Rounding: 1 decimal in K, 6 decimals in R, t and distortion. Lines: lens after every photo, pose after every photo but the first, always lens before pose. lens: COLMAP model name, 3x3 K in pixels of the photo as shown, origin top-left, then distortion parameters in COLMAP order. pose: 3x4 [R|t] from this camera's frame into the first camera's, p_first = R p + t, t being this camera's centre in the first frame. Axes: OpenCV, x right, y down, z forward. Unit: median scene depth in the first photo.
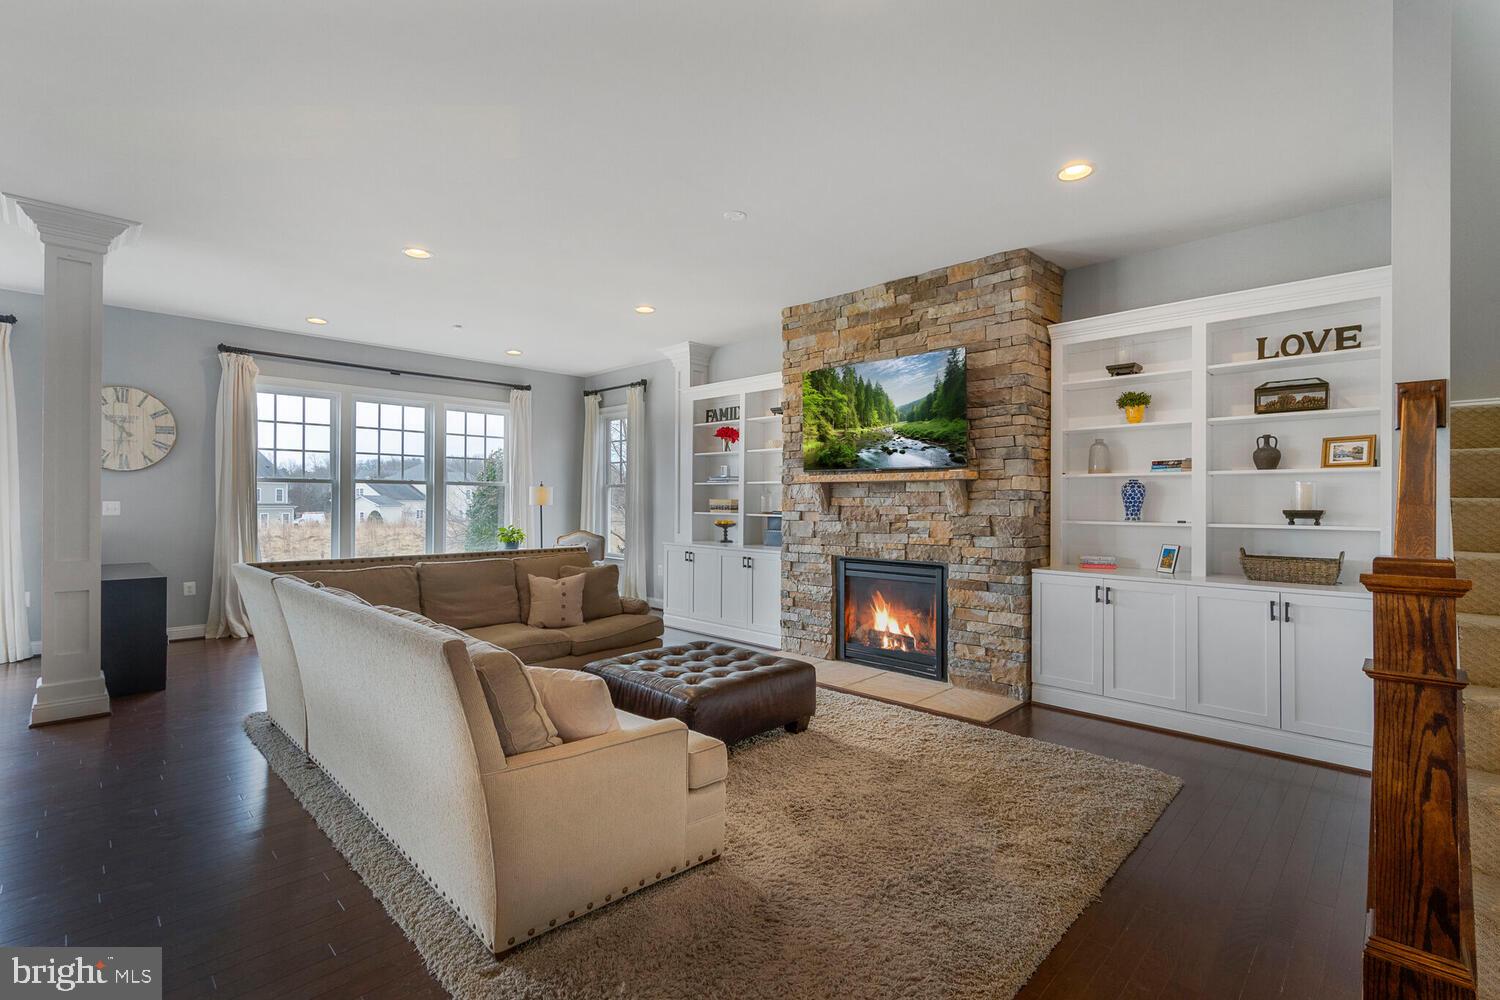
lens RADIAL K [[680.9, 0, 744.2], [0, 680.9, 499.2], [0, 0, 1]] dist [-0.000052, 0.000570]
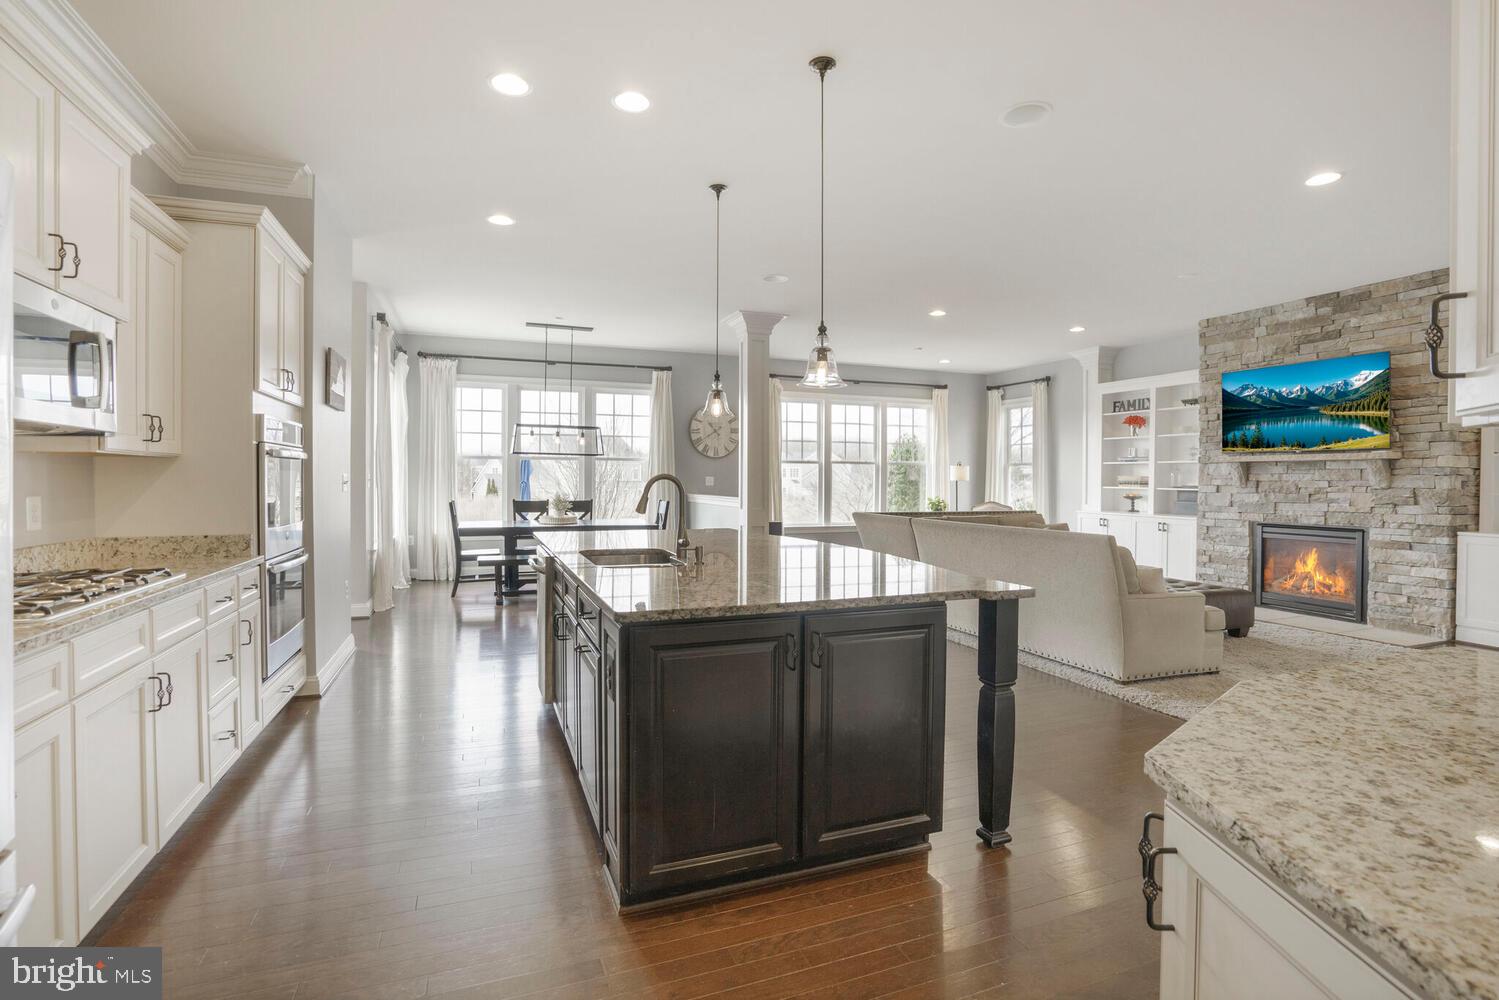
lens RADIAL K [[705.2, 0, 750.5], [0, 705.2, 487.0], [0, 0, 1]] dist [-0.043643, 0.020190]
pose [[0.914327, 0.007018, -0.404916, -0.195243], [-0.002176, 0.999921, 0.012418, 0.007621], [0.404971, -0.010473, 0.914270, -0.527425]]
